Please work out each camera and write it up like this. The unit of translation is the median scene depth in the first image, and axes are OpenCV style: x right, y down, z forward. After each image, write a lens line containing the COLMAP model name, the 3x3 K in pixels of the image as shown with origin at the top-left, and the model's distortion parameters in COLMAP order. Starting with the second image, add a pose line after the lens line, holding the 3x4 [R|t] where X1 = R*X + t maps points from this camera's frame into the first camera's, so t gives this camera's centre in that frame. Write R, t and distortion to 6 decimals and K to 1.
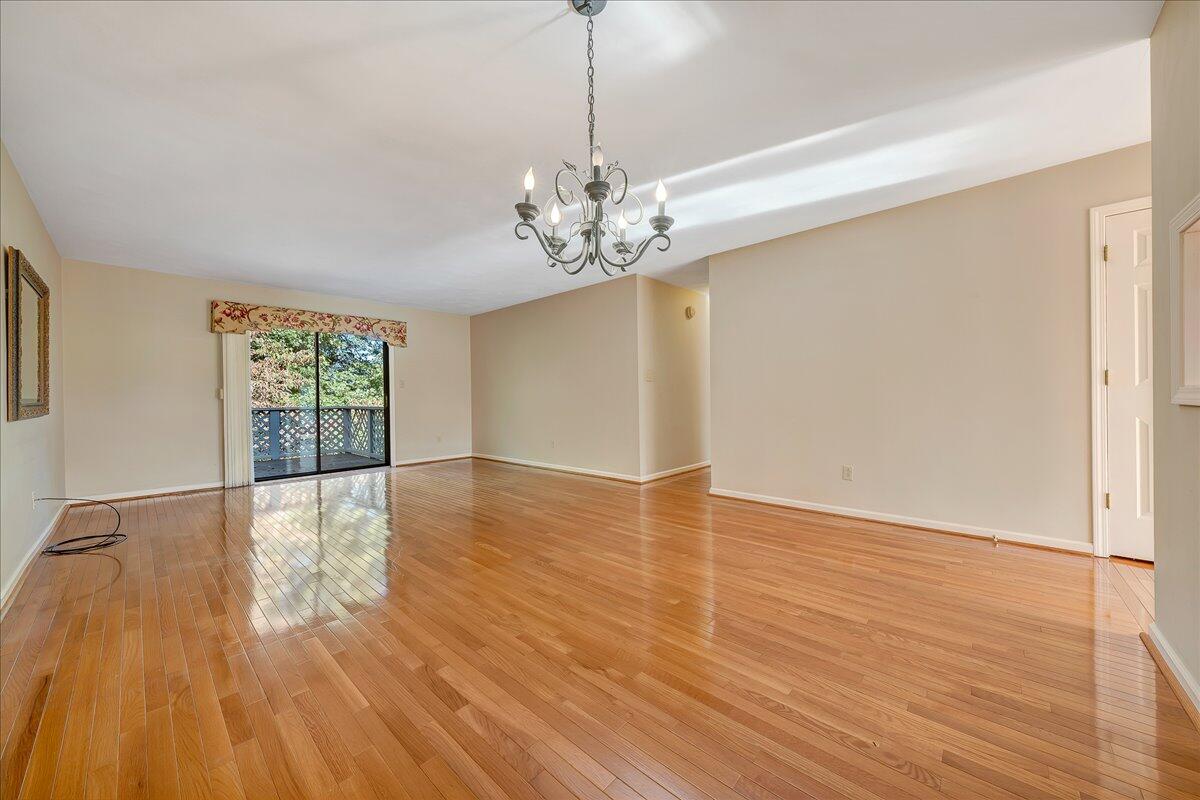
lens RADIAL K [[408.4, 0, 602.1], [0, 408.4, 396.4], [0, 0, 1]] dist [-0.000964, 0.000078]
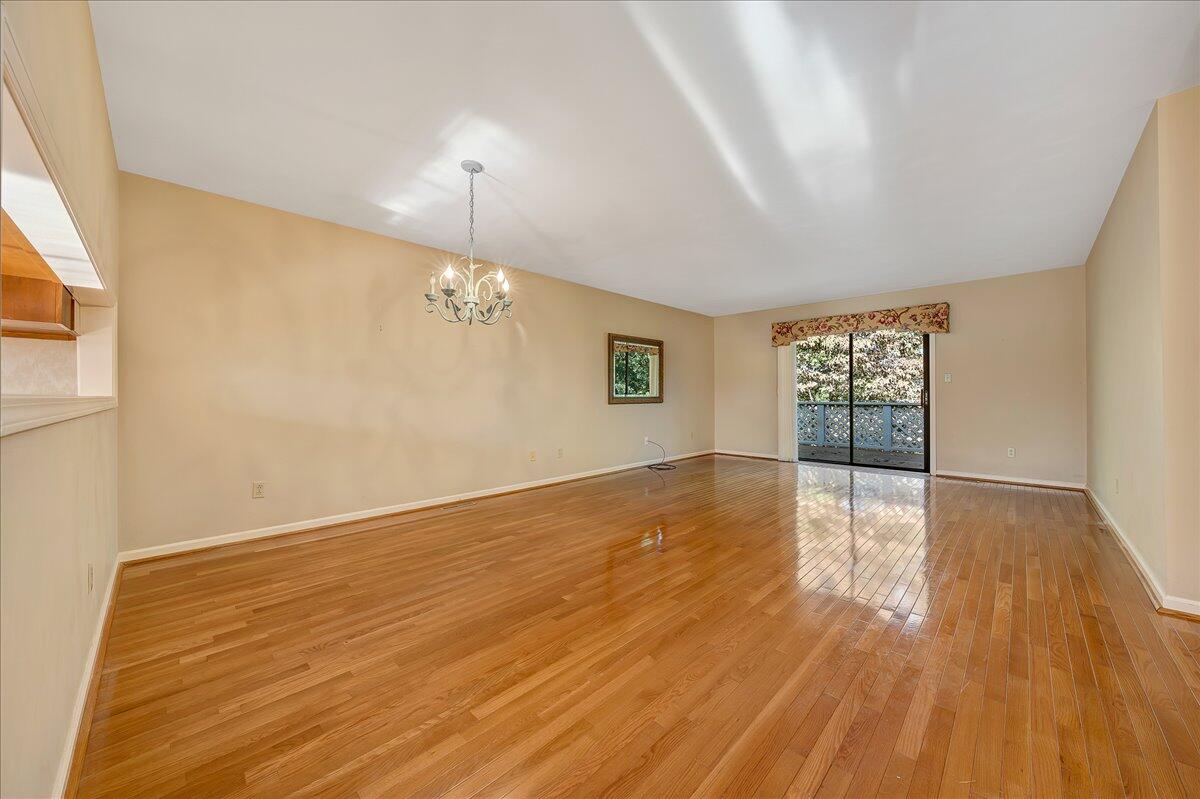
lens RADIAL K [[411.7, 0, 601.7], [0, 411.7, 394.6], [0, 0, 1]] dist [-0.002280, -0.000041]
pose [[0.018881, 0.007113, -0.999796, 0.427673], [0.002841, 0.999970, 0.007168, -0.005858], [0.999818, -0.002976, 0.018861, 0.376902]]
